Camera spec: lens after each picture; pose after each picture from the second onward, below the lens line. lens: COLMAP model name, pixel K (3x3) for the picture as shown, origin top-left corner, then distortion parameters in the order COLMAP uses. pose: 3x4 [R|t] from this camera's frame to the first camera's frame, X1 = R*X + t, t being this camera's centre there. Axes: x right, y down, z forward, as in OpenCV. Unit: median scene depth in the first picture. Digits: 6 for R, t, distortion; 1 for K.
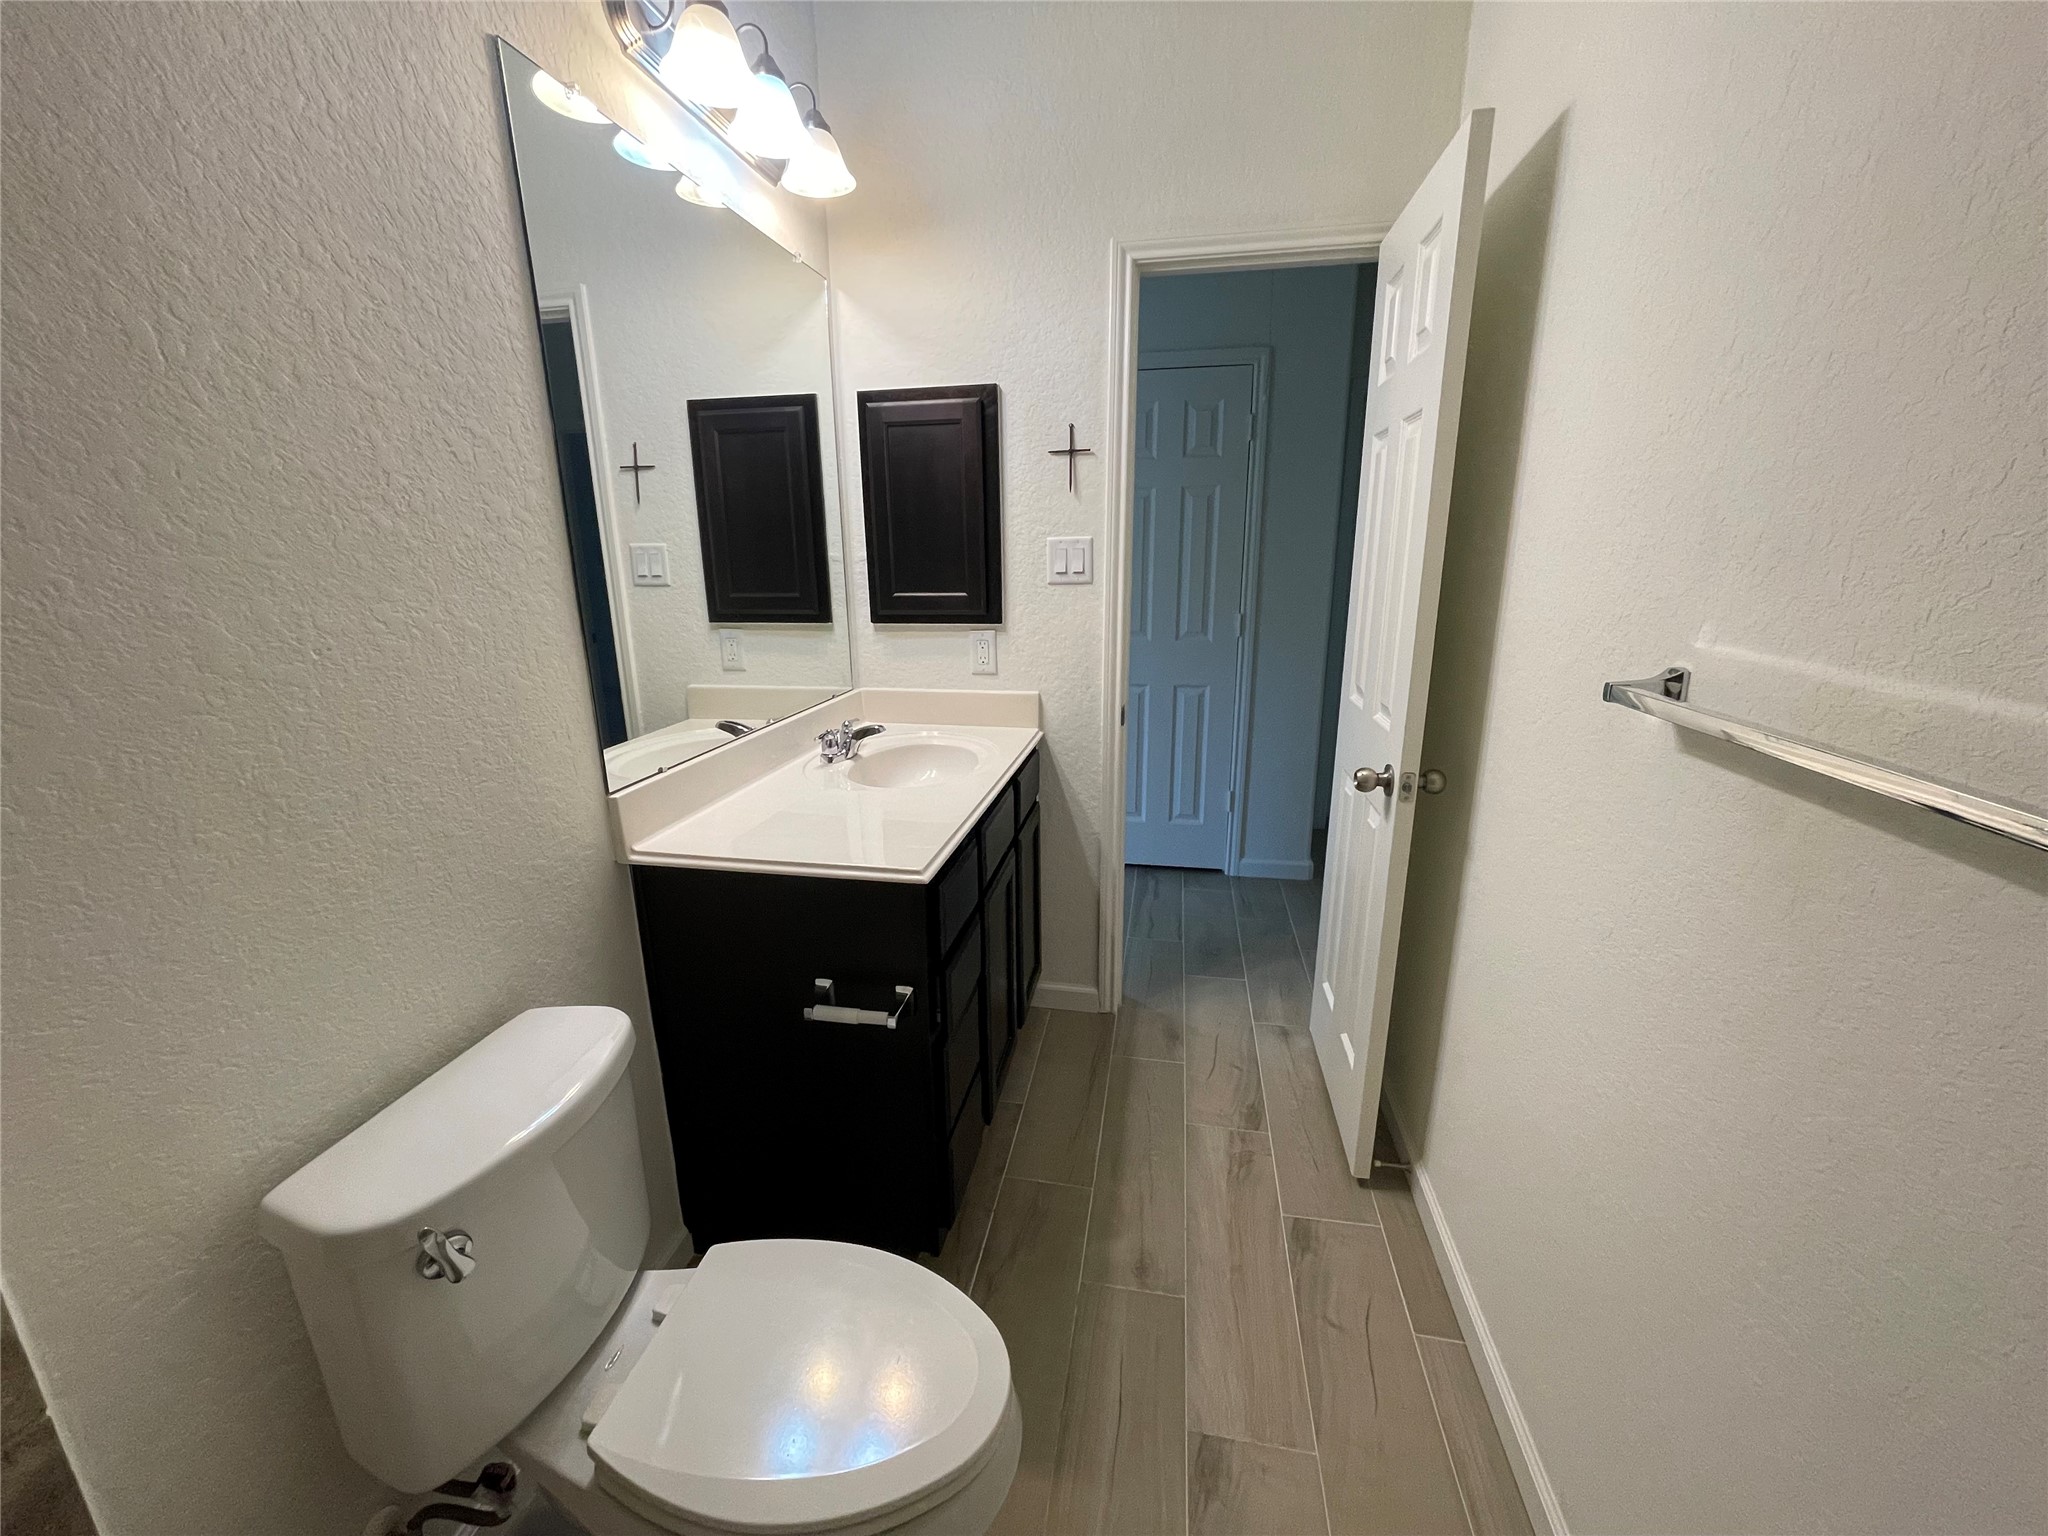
lens RADIAL K [[825.6, 0, 1016.3], [0, 825.6, 763.7], [0, 0, 1]] dist [-0.005697, 0.000671]
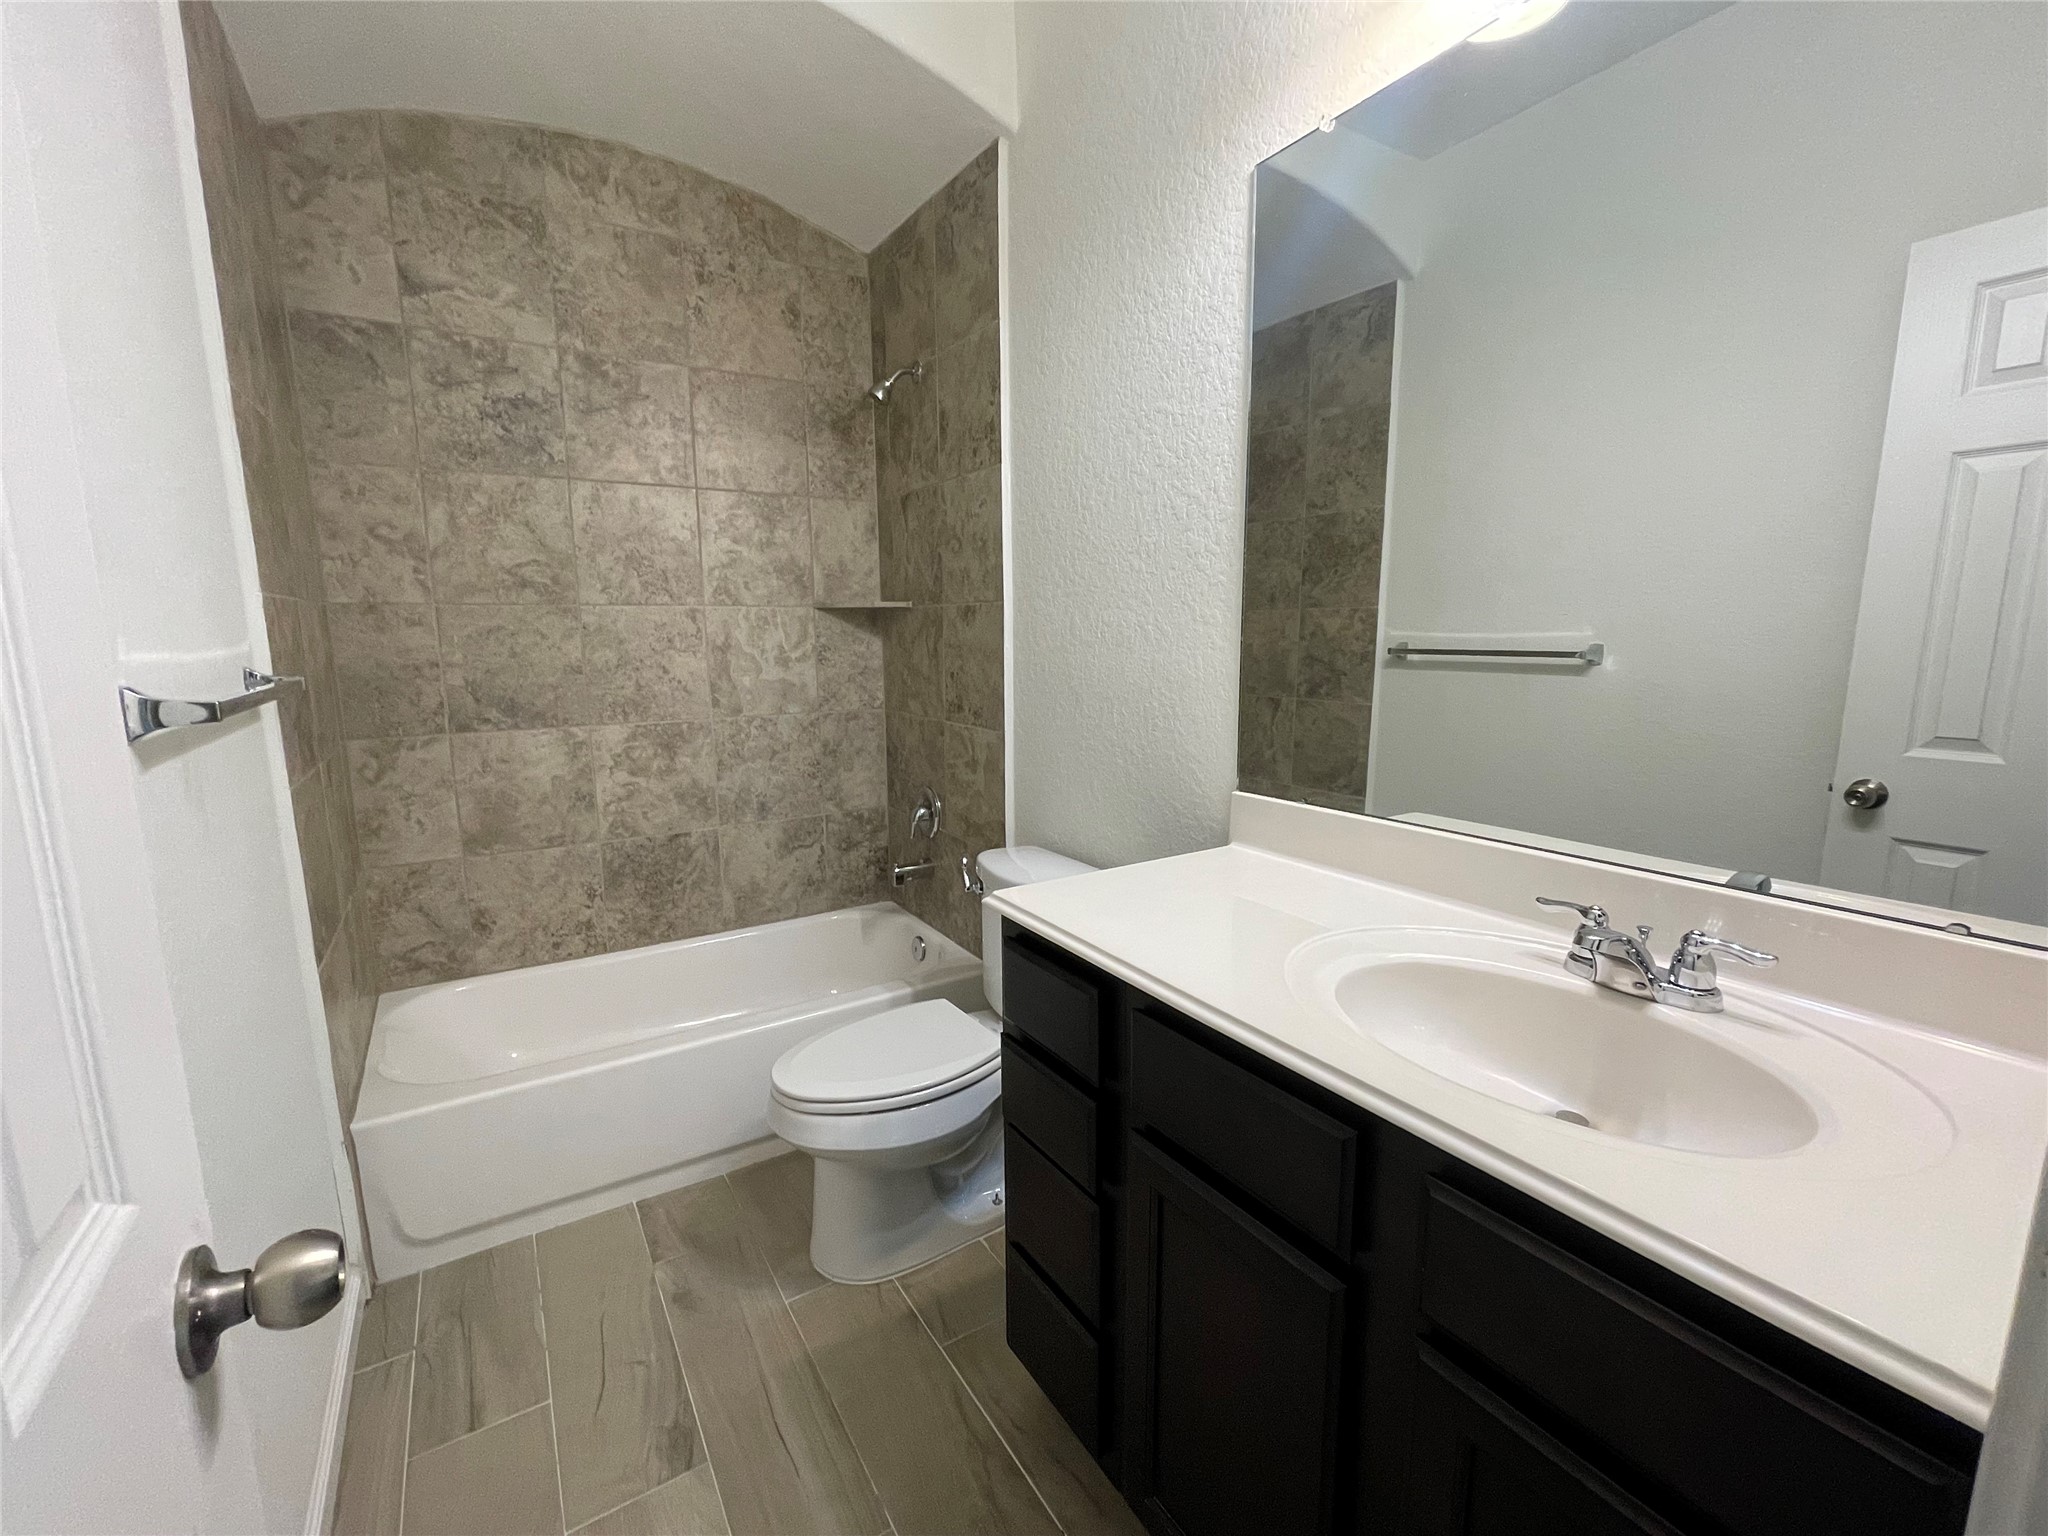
lens RADIAL K [[825.6, 0, 1007.6], [0, 825.6, 764.6], [0, 0, 1]] dist [-0.005697, 0.000671]
pose [[-0.727860, 0.129616, -0.673364, 0.614966], [-0.156890, 0.924449, 0.347535, -0.429544], [0.667536, 0.358601, -0.652534, 1.940685]]
